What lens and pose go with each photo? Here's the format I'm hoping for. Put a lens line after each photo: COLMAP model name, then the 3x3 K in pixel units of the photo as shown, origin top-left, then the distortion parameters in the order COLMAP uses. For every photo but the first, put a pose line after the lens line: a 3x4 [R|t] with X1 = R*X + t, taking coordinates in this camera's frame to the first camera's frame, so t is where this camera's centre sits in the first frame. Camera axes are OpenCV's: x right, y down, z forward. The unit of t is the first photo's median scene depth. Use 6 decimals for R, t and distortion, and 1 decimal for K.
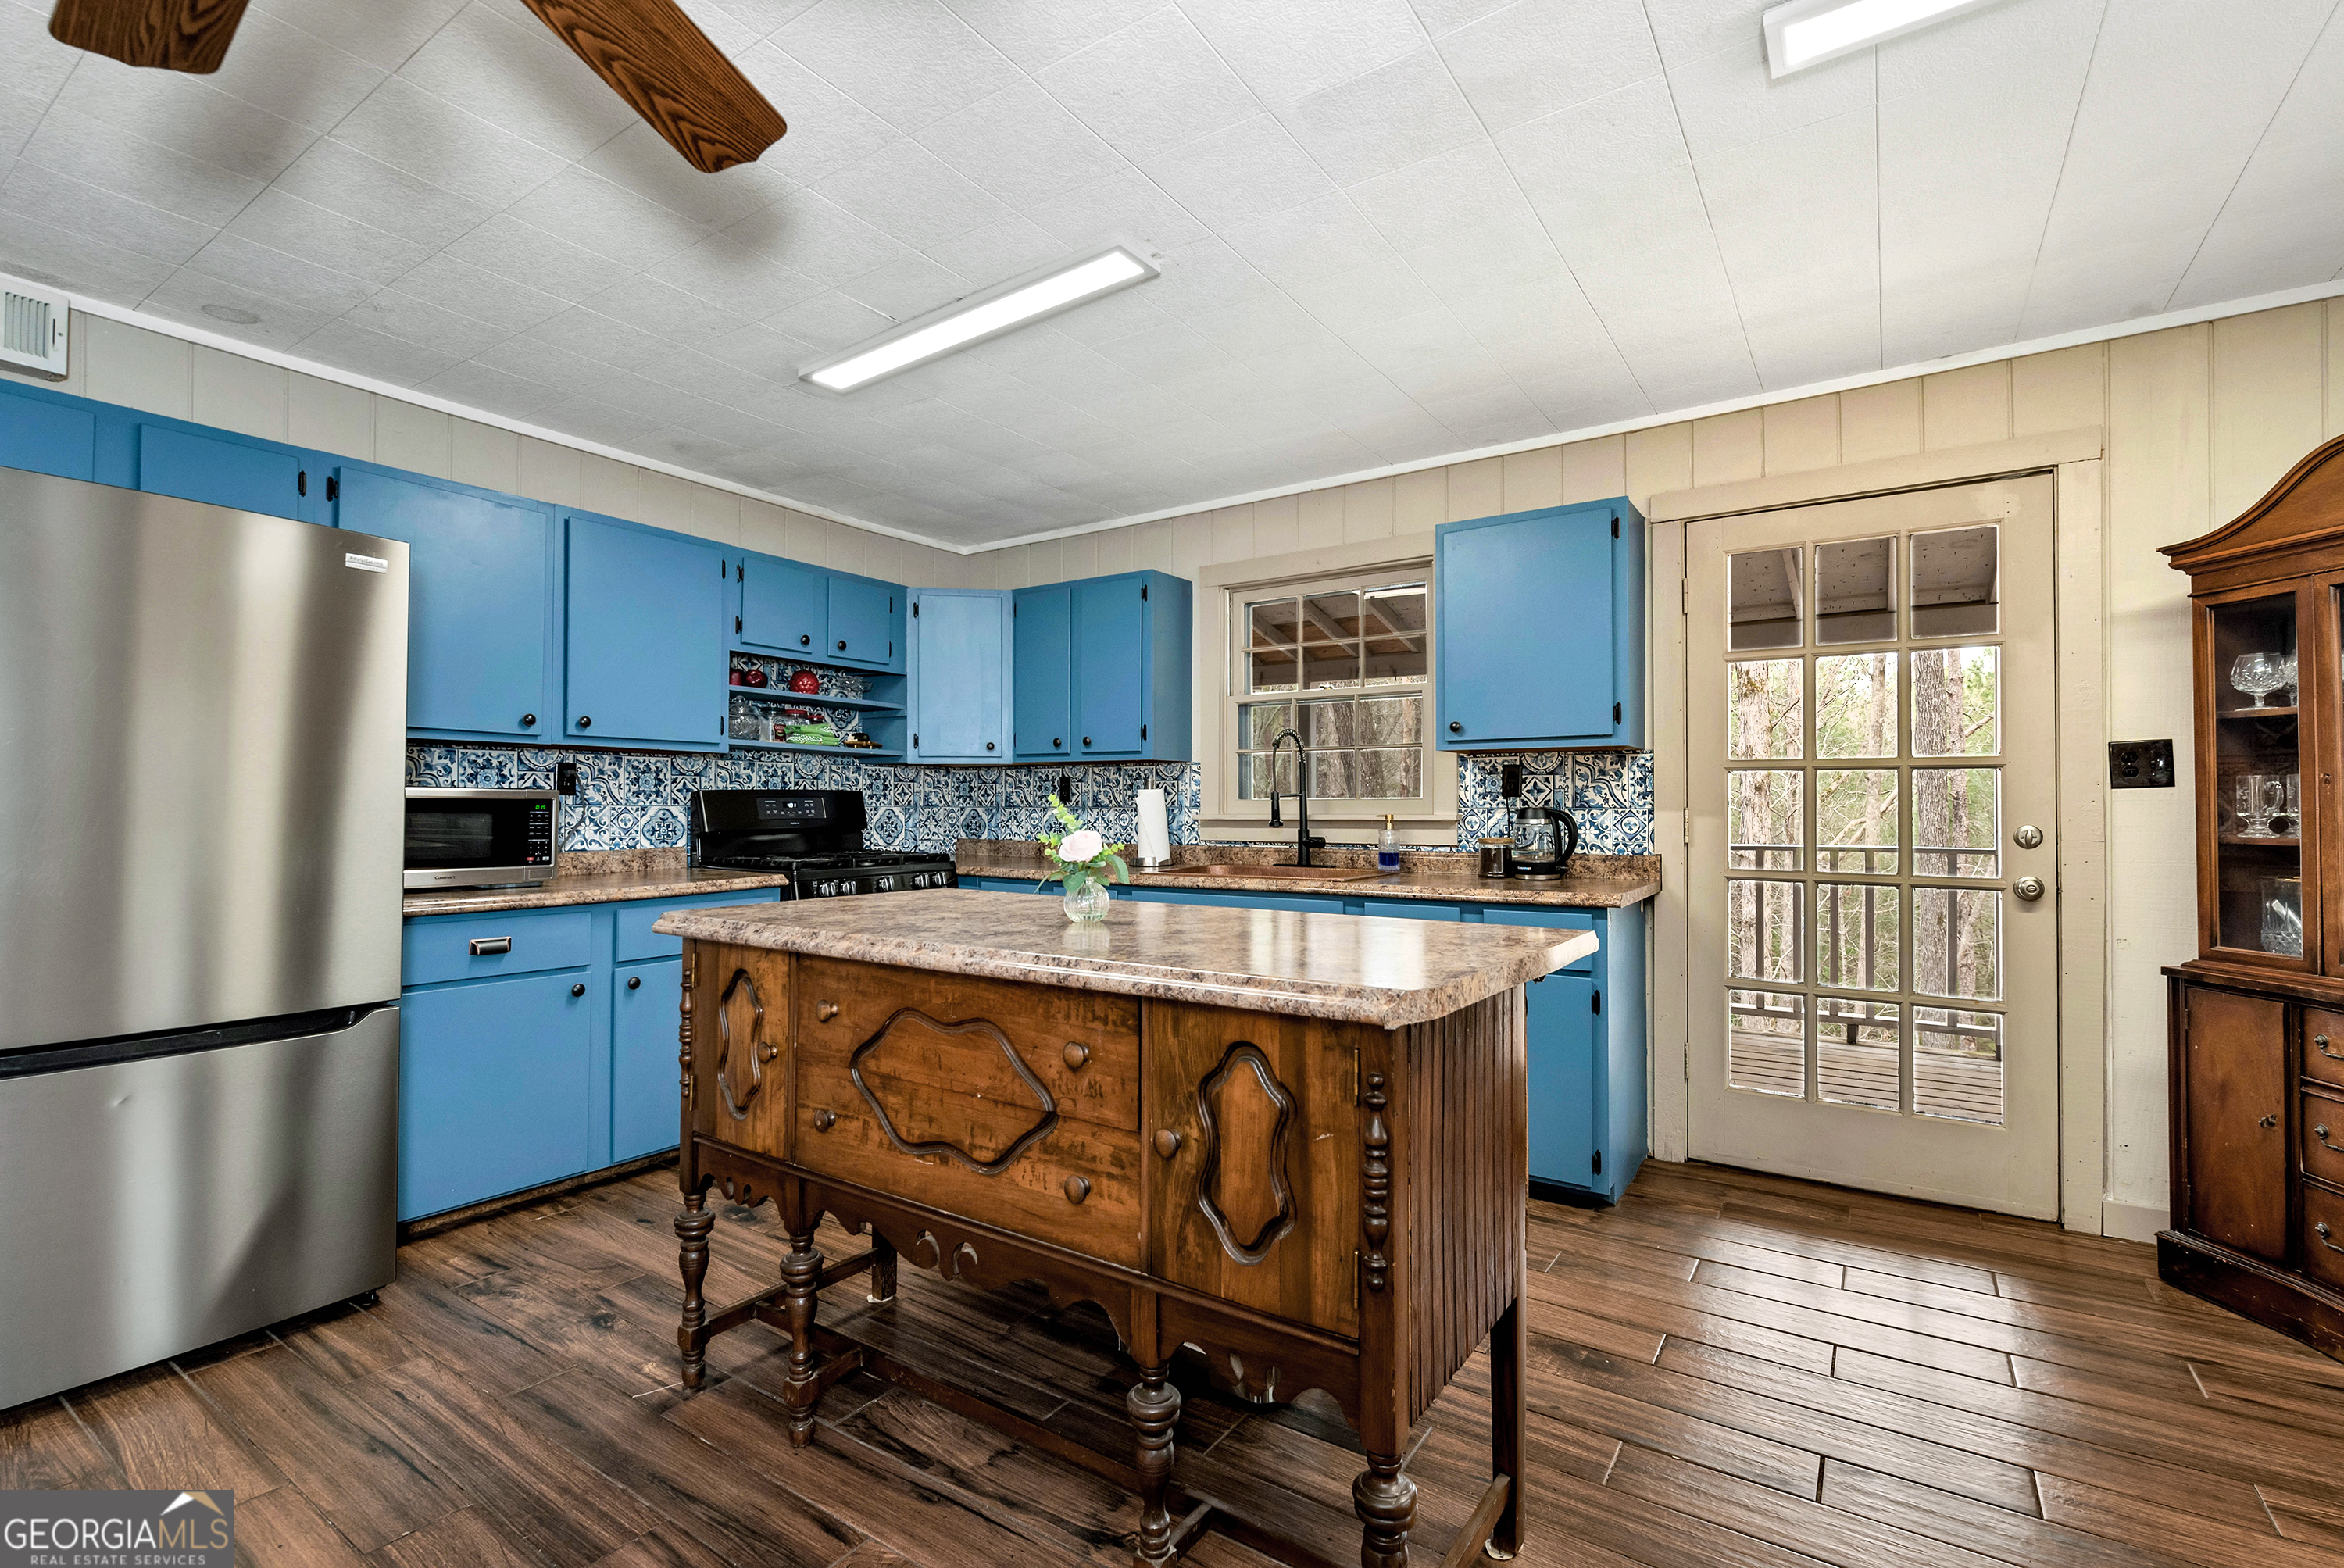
lens RADIAL K [[1047.3, 0, 1187.3], [0, 1047.3, 791.3], [0, 0, 1]] dist [0.003371, -0.000615]
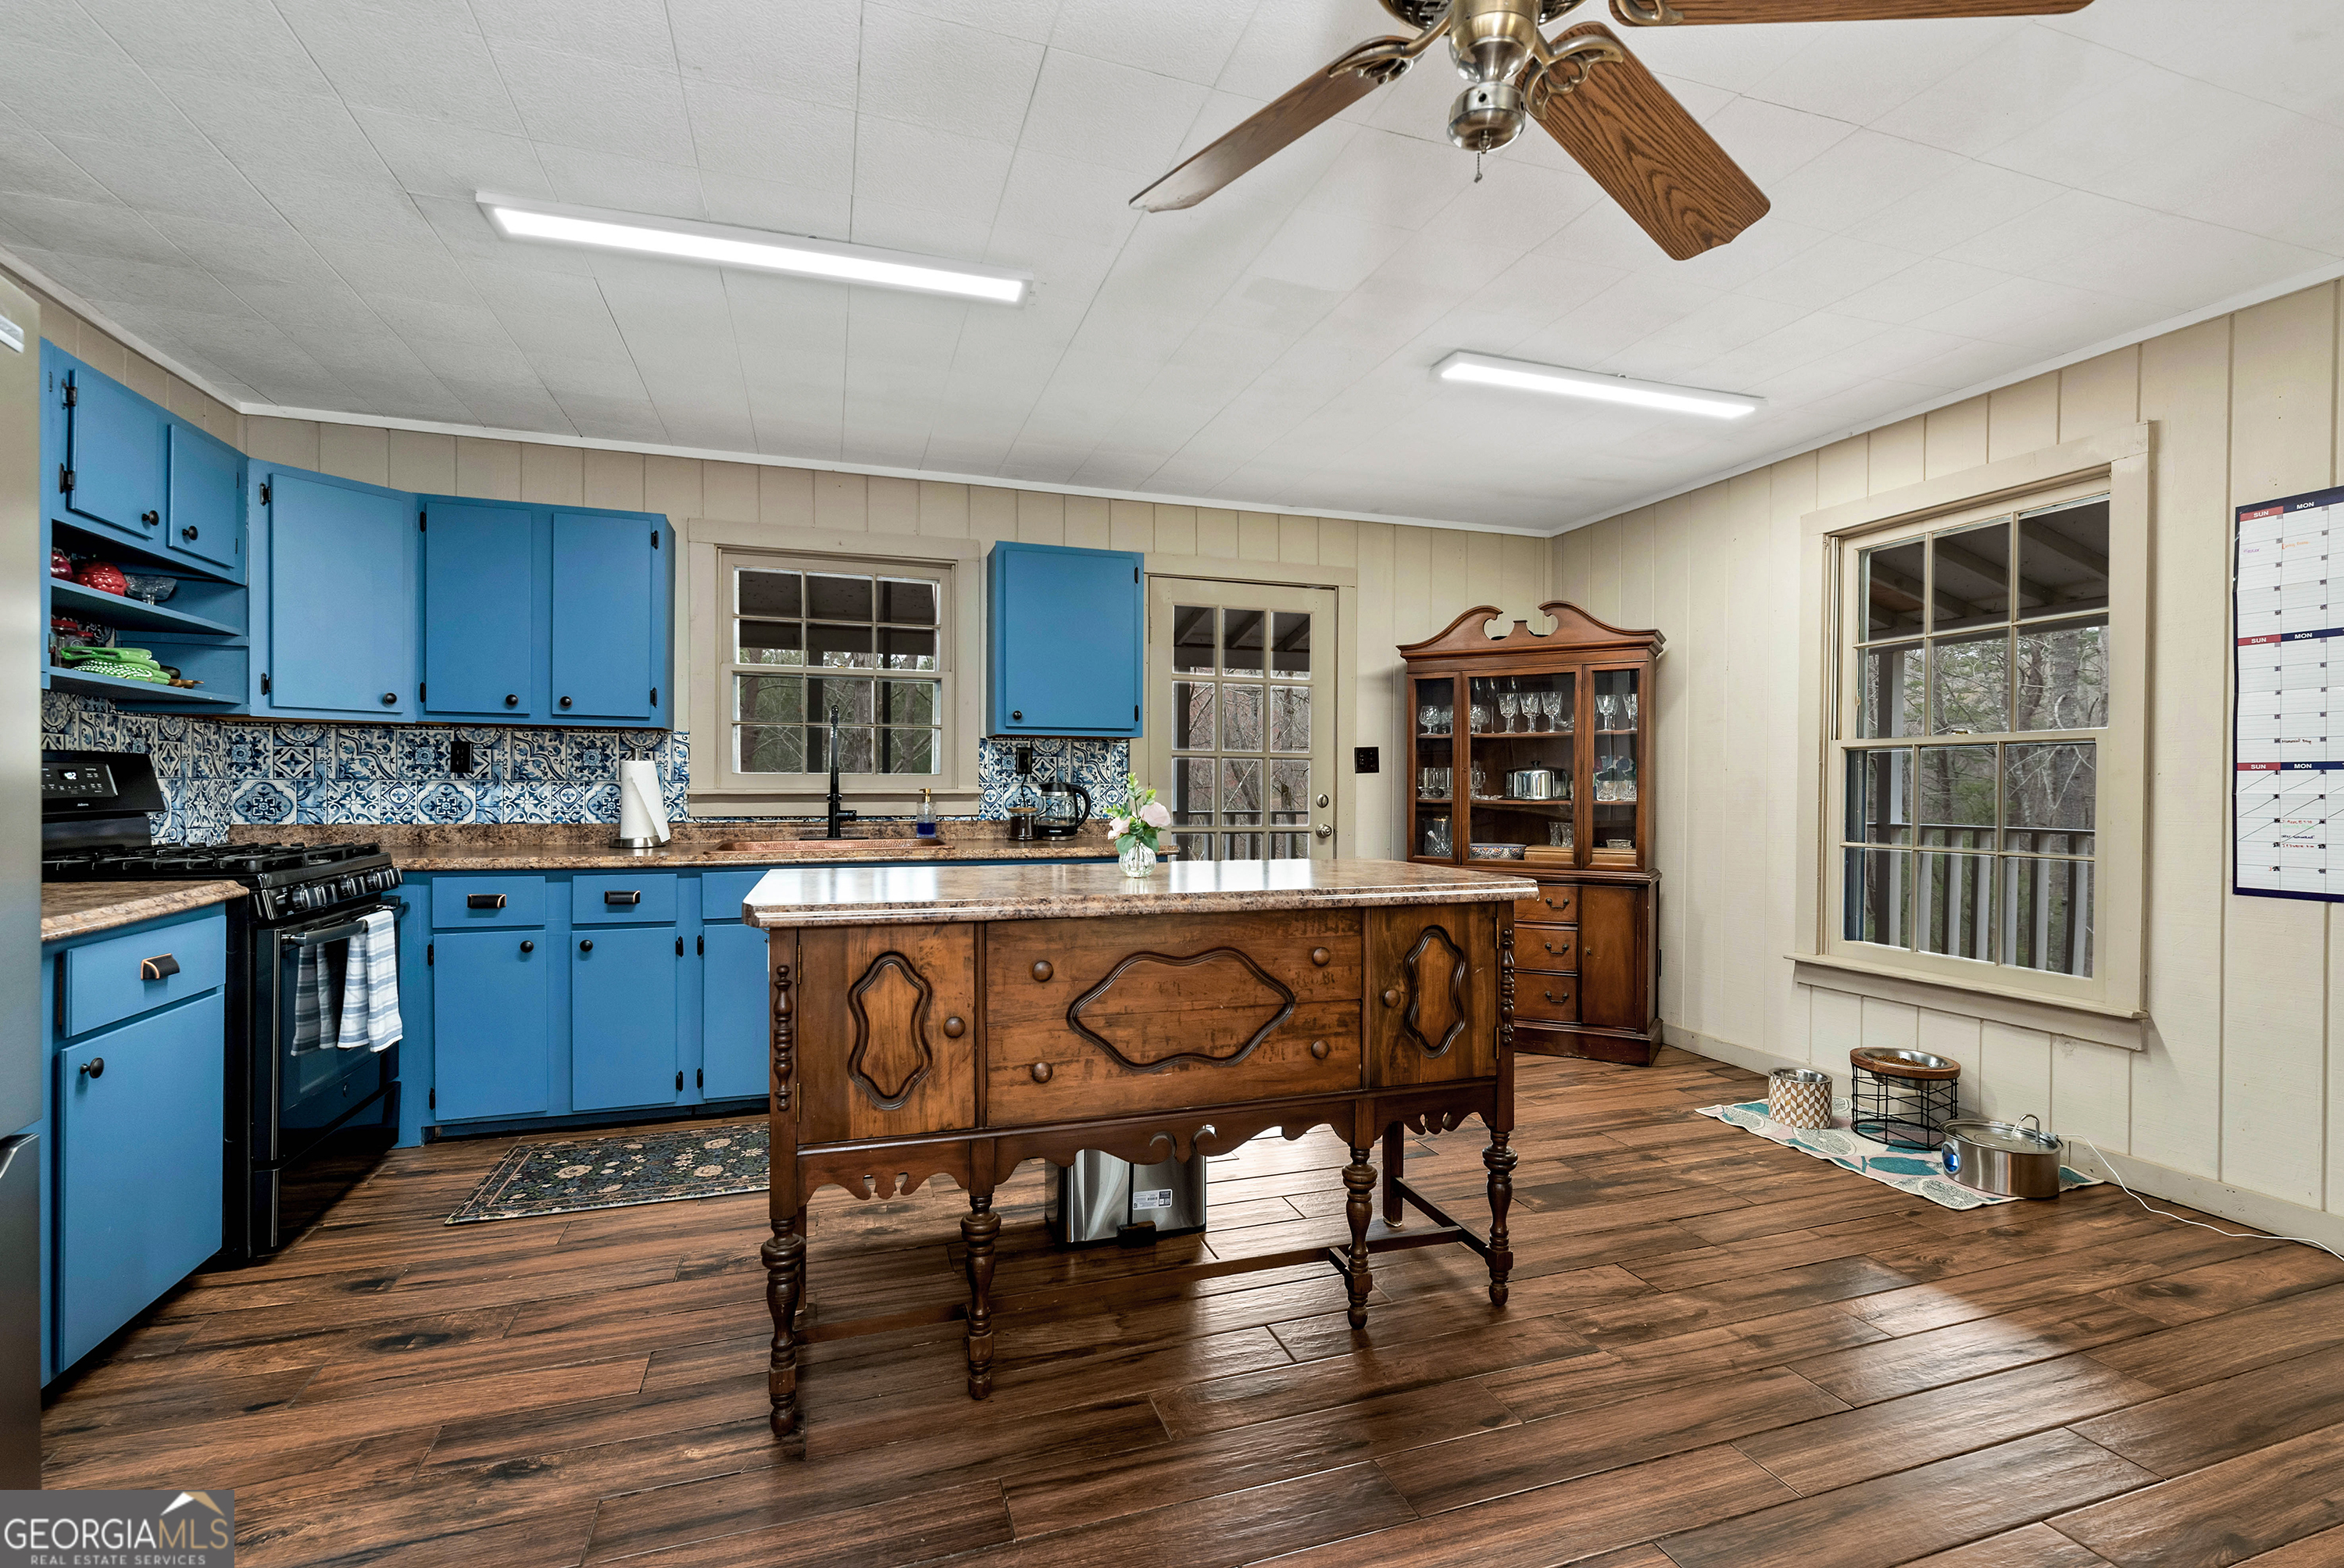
lens RADIAL K [[1047.3, 0, 1187.3], [0, 1047.3, 791.3], [0, 0, 1]] dist [0.003371, -0.000615]
pose [[0.604370, -0.003750, 0.796695, -0.543597], [-0.015797, 0.999736, 0.016689, 0.002263], [-0.796547, -0.022672, 0.604151, 0.114532]]
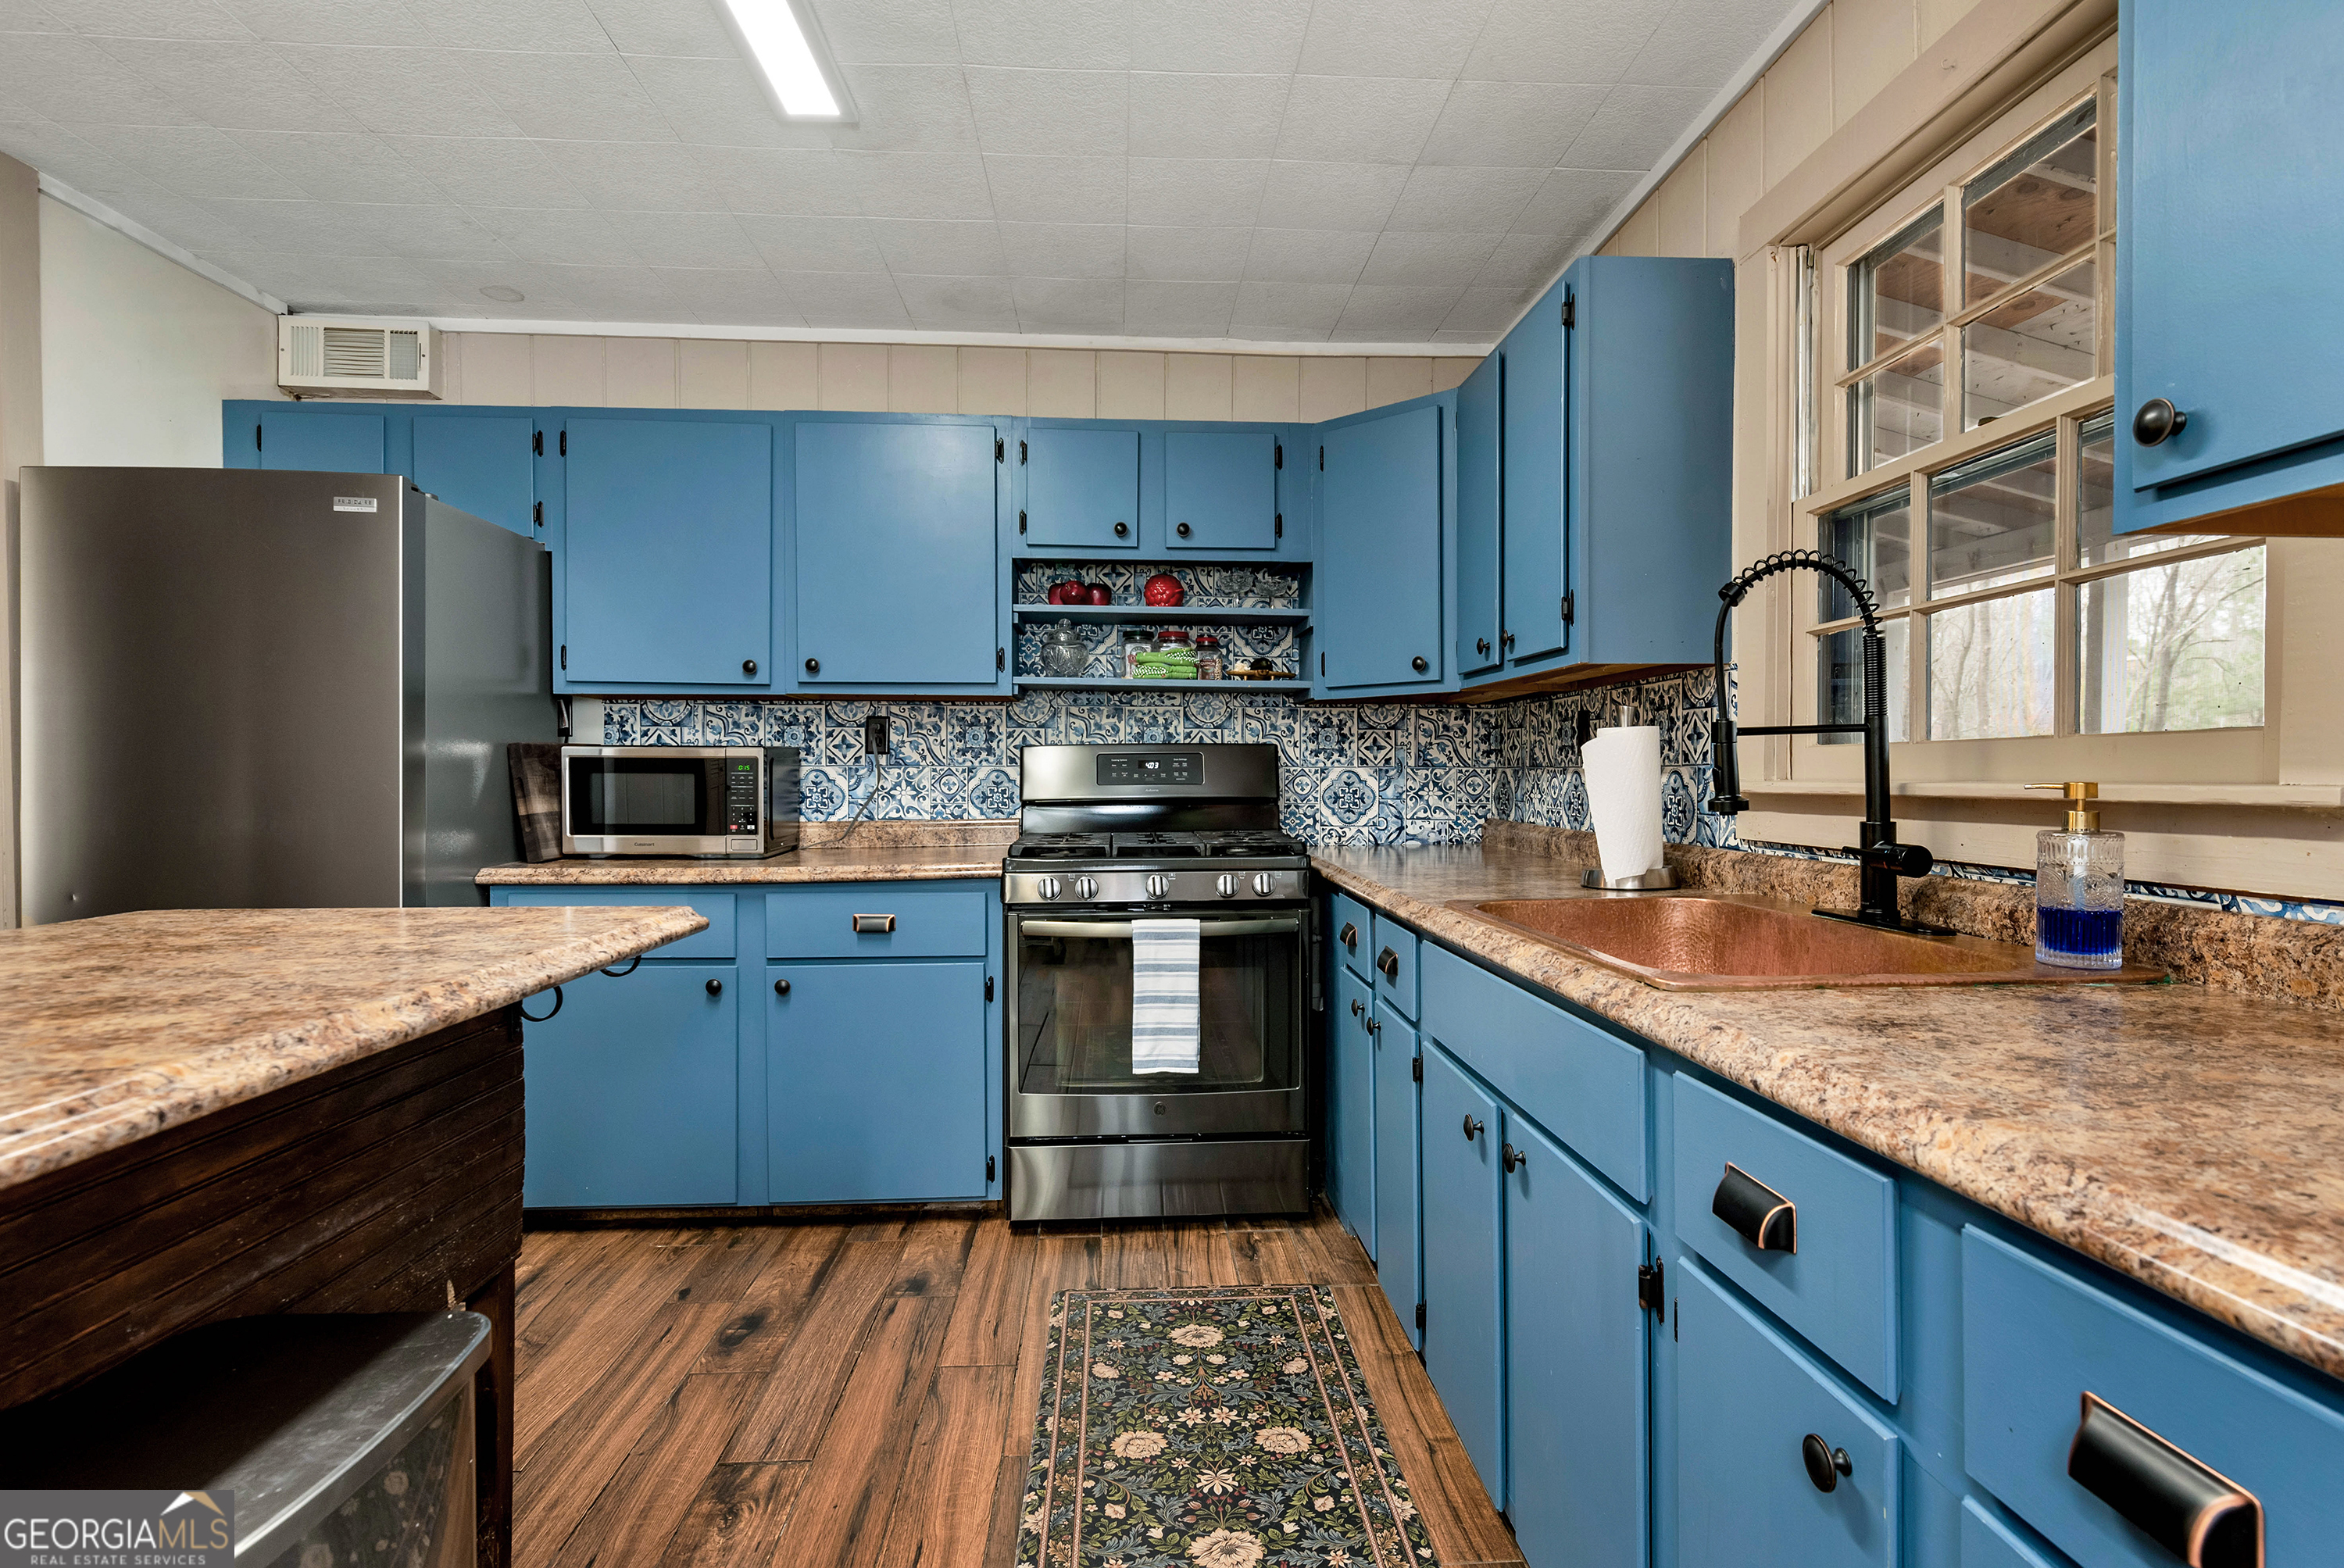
lens RADIAL K [[1169.4, 0, 1182.3], [0, 1169.4, 789.5], [0, 0, 1]] dist [0.000155, 0.000135]
pose [[0.603979, 0.010329, -0.796933, 0.314992], [0.012671, 0.999665, 0.022560, 0.013950], [0.796899, -0.023723, 0.603646, 0.611178]]
